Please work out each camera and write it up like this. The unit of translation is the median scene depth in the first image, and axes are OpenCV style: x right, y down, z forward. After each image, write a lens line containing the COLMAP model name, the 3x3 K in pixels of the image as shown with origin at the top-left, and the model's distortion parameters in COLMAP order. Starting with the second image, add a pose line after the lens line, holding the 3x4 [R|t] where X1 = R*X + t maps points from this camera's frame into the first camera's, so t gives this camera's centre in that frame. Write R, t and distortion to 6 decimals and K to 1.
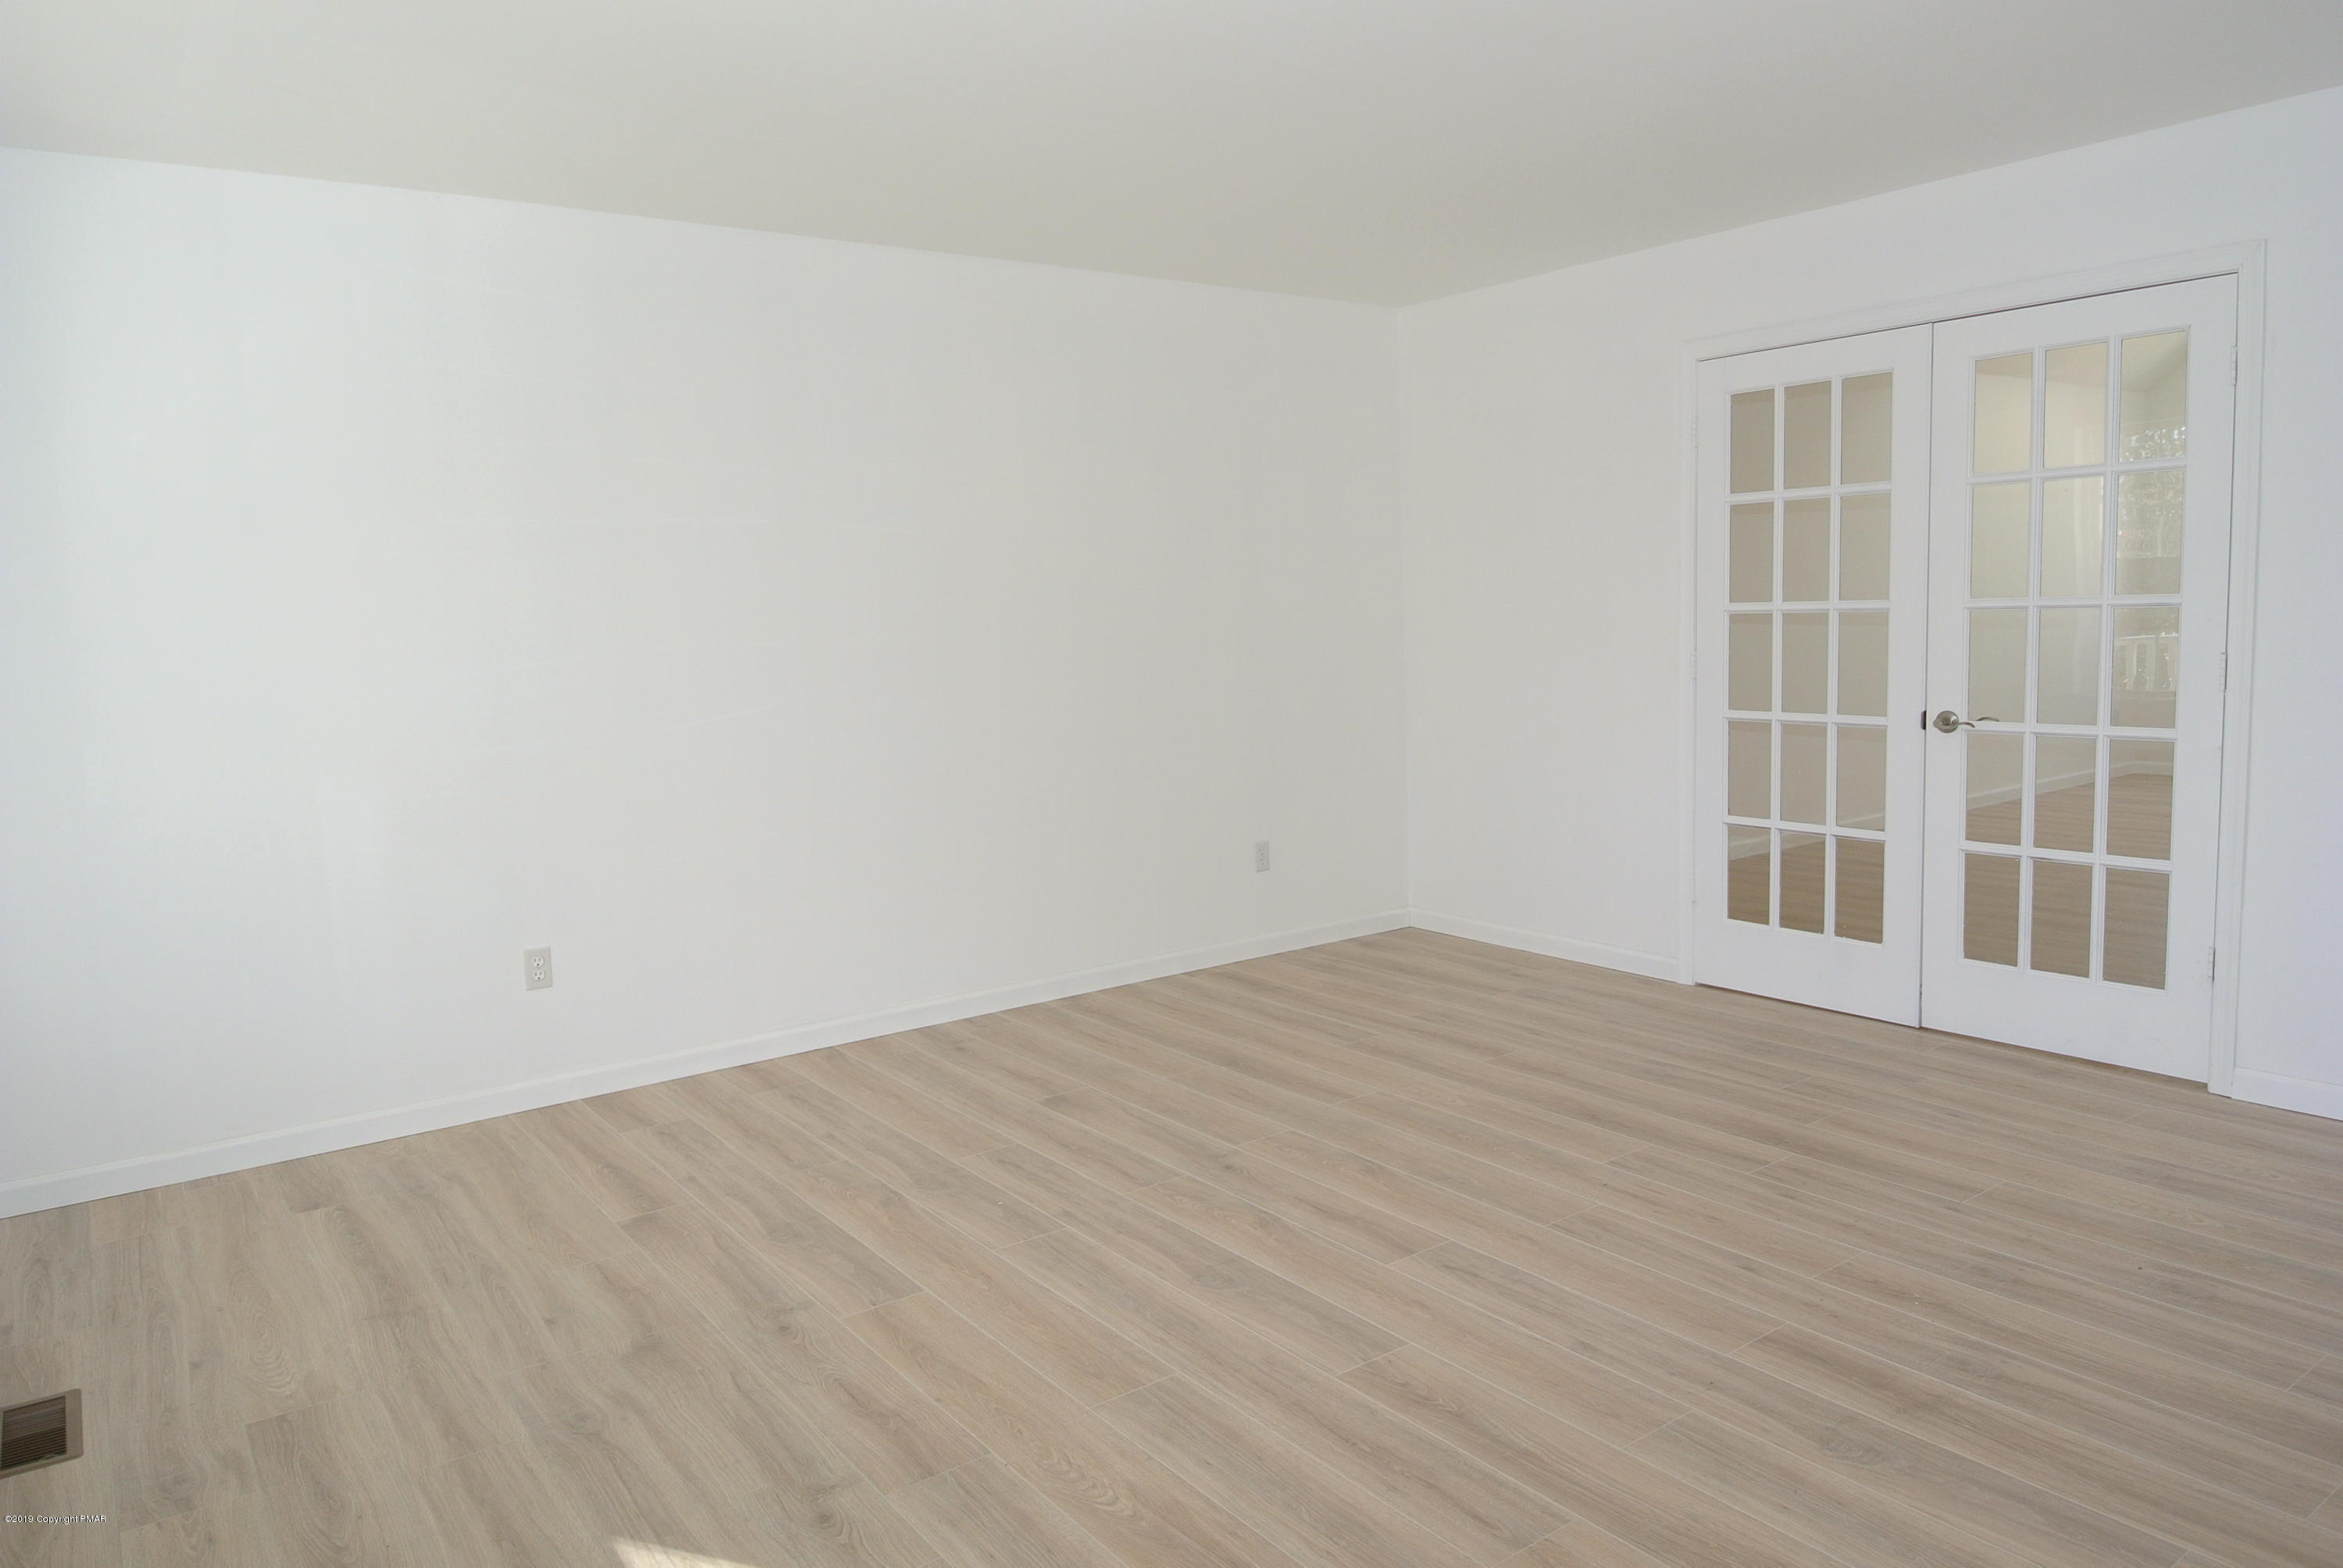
lens RADIAL K [[1547.3, 0, 1170.9], [0, 1547.3, 776.0], [0, 0, 1]] dist [-0.004662, -0.016583]
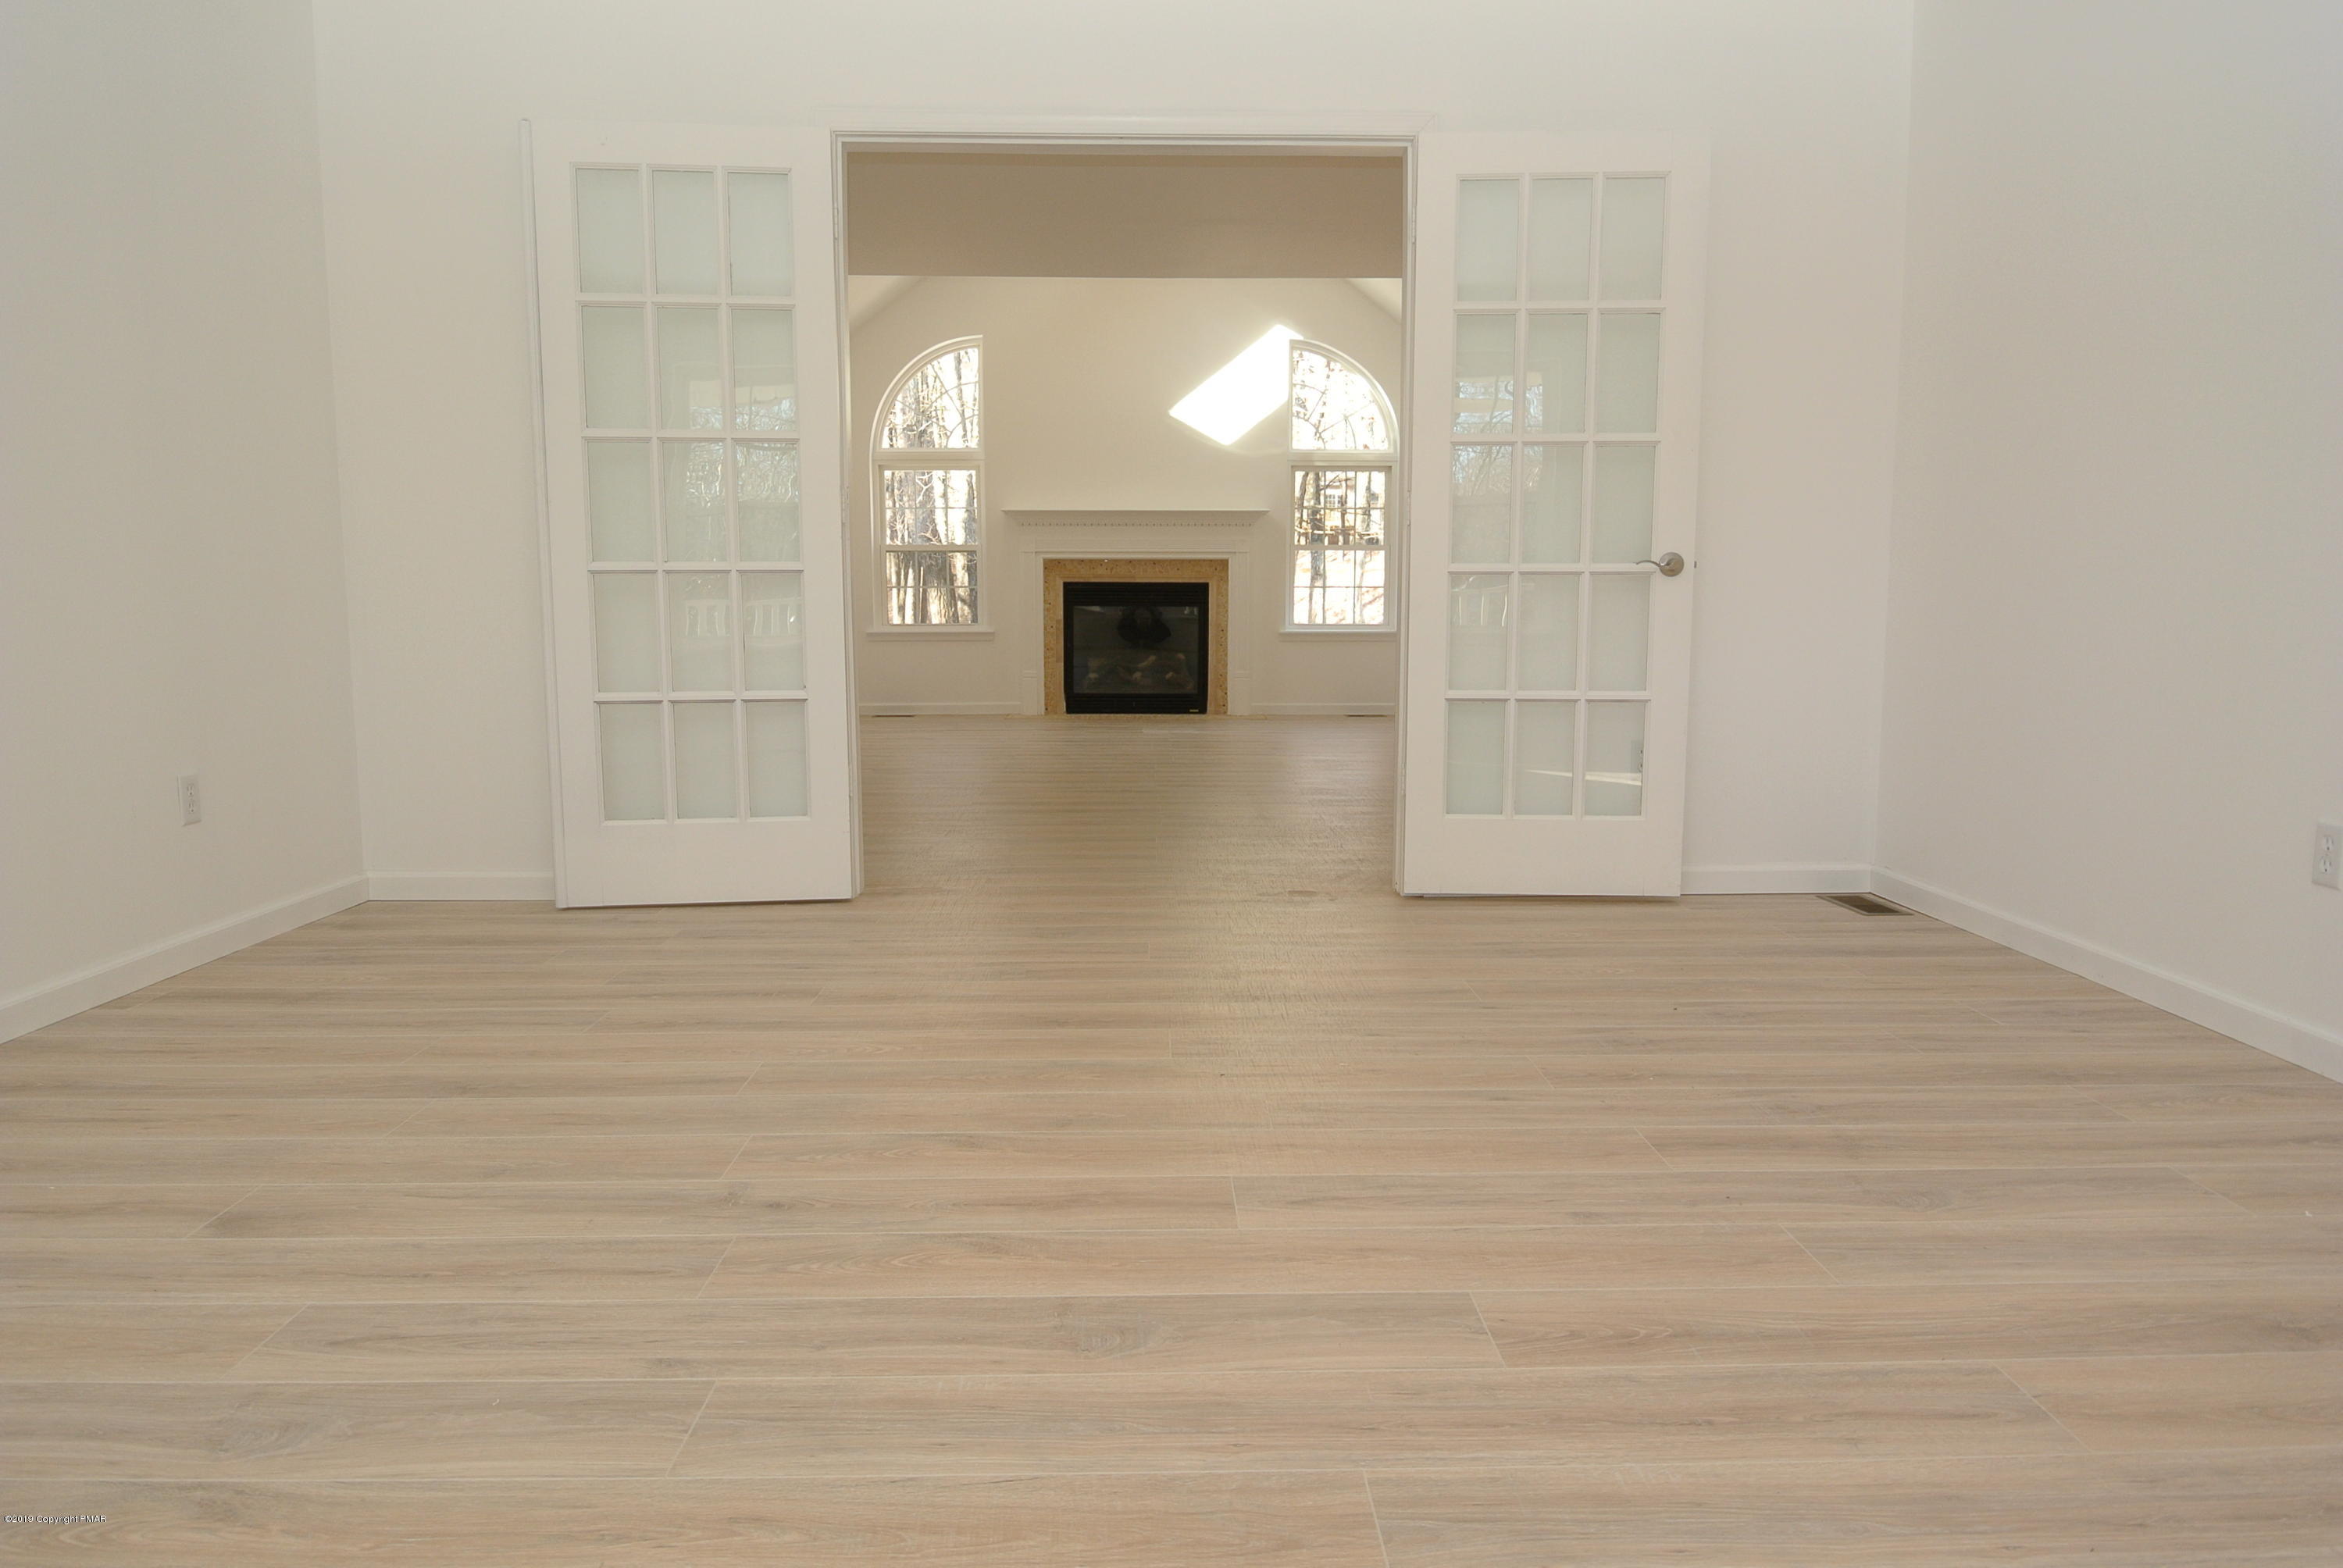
lens RADIAL K [[1471.5, 0, 1171.5], [0, 1471.5, 784.0], [0, 0, 1]] dist [-0.004916, -0.003329]
pose [[0.564616, -0.064038, 0.822866, -0.421668], [0.061197, 0.997489, 0.035637, 0.091385], [-0.823082, 0.030236, 0.567117, 0.653531]]
